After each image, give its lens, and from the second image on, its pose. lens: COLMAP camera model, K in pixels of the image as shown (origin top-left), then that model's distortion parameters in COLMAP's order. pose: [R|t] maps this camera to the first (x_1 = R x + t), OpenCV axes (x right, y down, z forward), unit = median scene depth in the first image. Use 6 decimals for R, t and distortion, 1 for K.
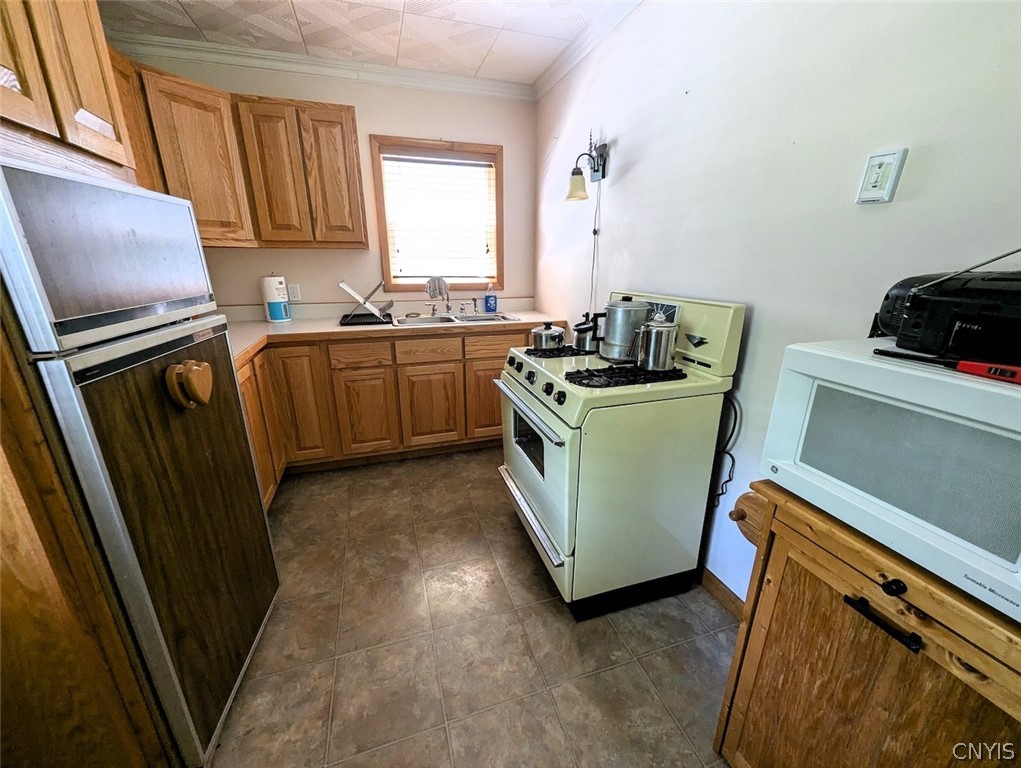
lens RADIAL K [[405.7, 0, 512.6], [0, 405.7, 391.5], [0, 0, 1]] dist [0.000460, -0.000357]
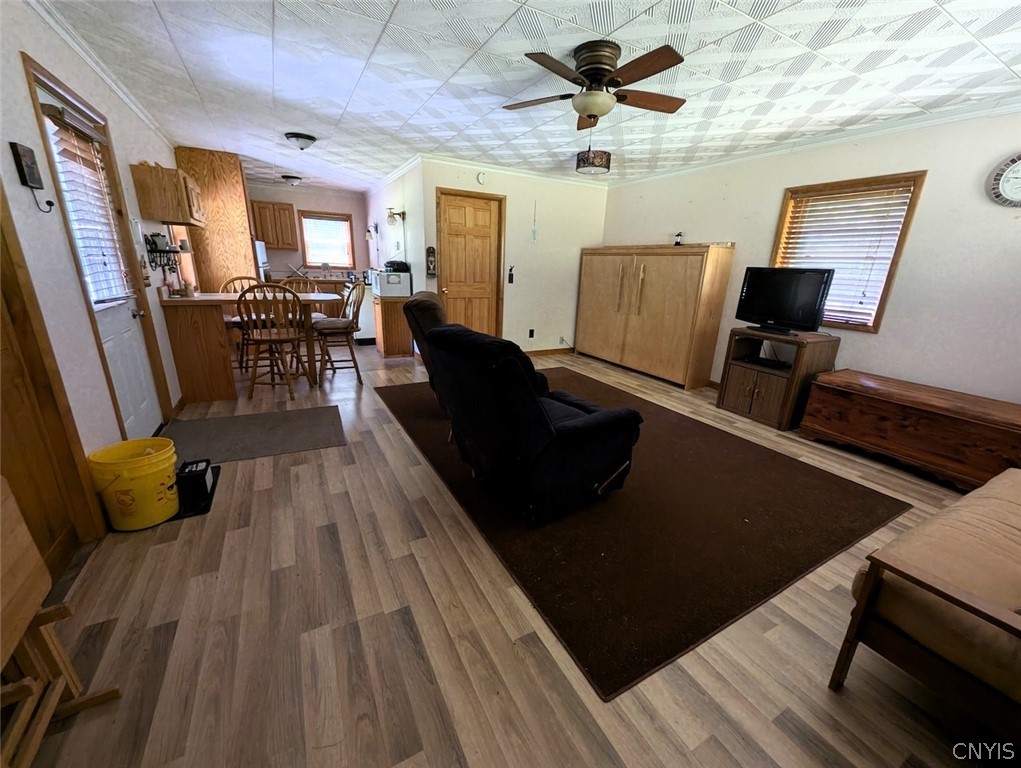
lens RADIAL K [[405.7, 0, 512.6], [0, 405.7, 391.5], [0, 0, 1]] dist [0.000460, -0.000357]
pose [[0.982105, -0.021903, 0.187056, 0.561792], [0.022409, 0.999749, -0.000589, 0.660251], [-0.186996, 0.004770, 0.982349, -2.060273]]
